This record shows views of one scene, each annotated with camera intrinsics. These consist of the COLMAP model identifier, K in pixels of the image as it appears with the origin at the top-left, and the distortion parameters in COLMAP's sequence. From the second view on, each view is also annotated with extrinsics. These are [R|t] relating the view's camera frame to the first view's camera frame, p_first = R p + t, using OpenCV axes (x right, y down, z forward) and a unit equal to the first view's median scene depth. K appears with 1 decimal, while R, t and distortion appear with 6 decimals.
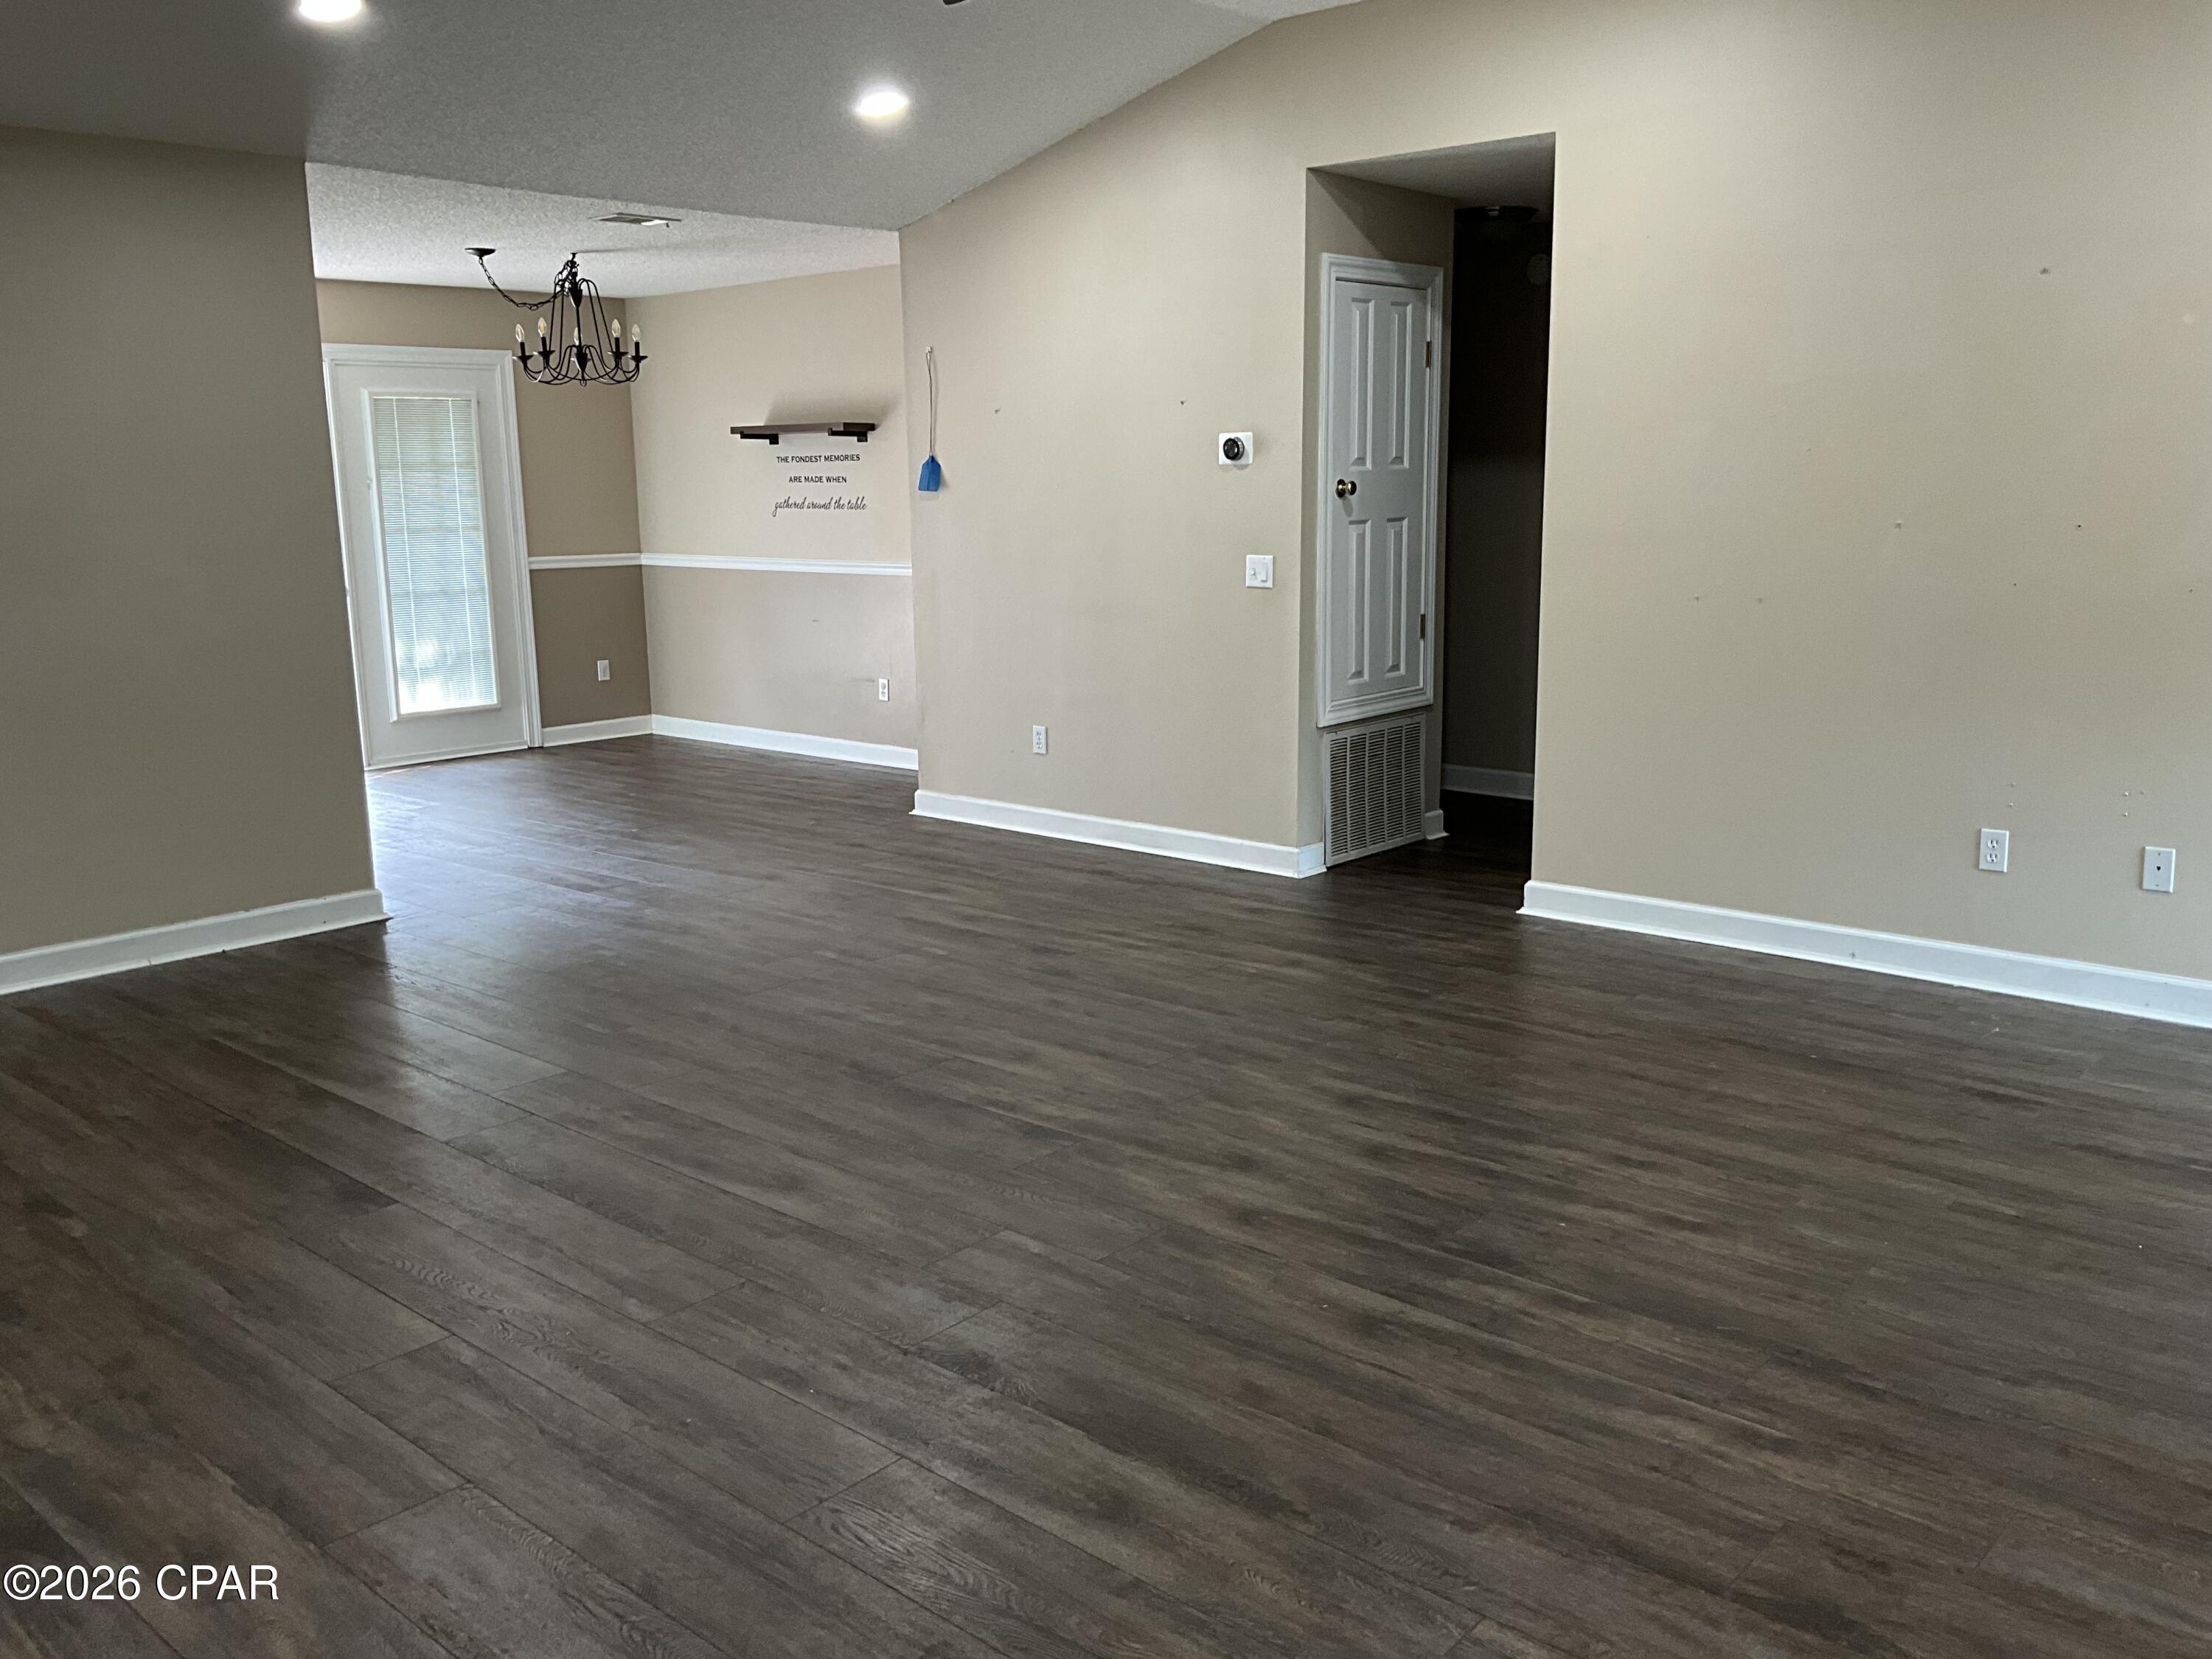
lens RADIAL K [[1845.0, 0, 1110.2], [0, 1845.0, 839.0], [0, 0, 1]] dist [0.062092, -0.130017]
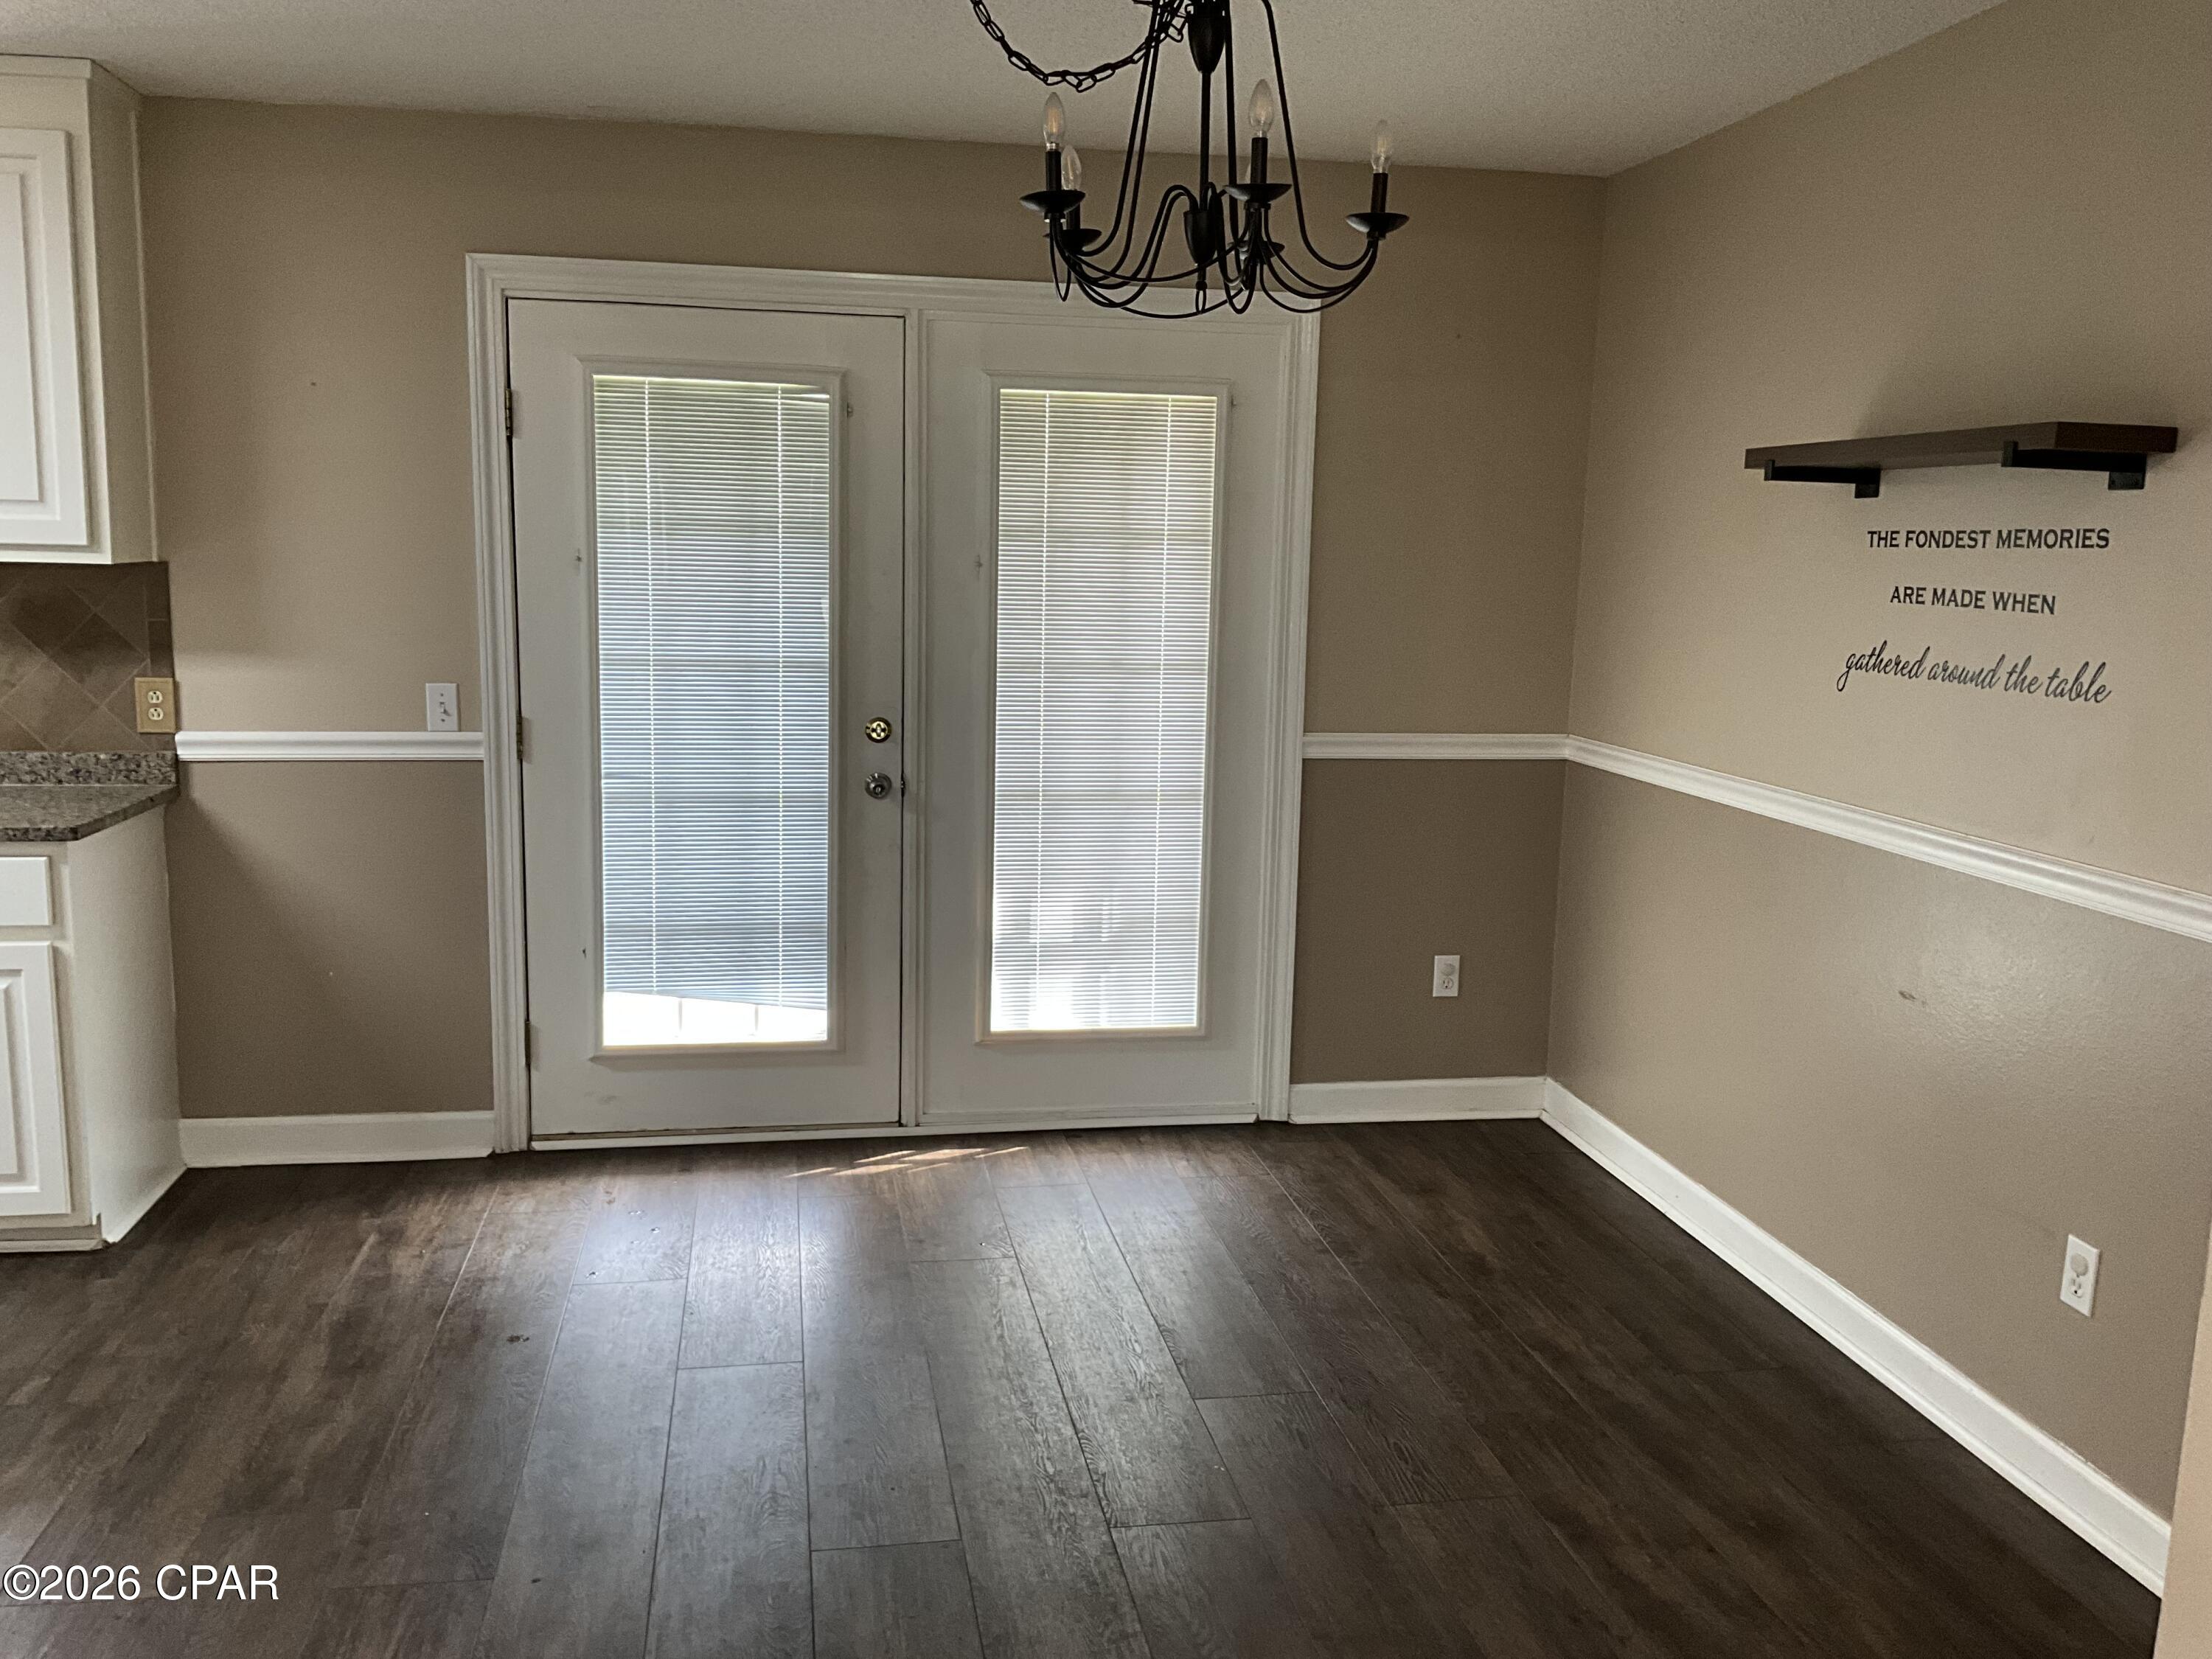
lens RADIAL K [[1845.0, 0, 1088.3], [0, 1845.0, 844.3], [0, 0, 1]] dist [0.062092, -0.130017]
pose [[0.781699, 0.128226, -0.610332, -0.068915], [-0.148609, 0.988743, 0.017393, -0.129196], [0.605692, 0.077105, 0.791955, 0.623402]]
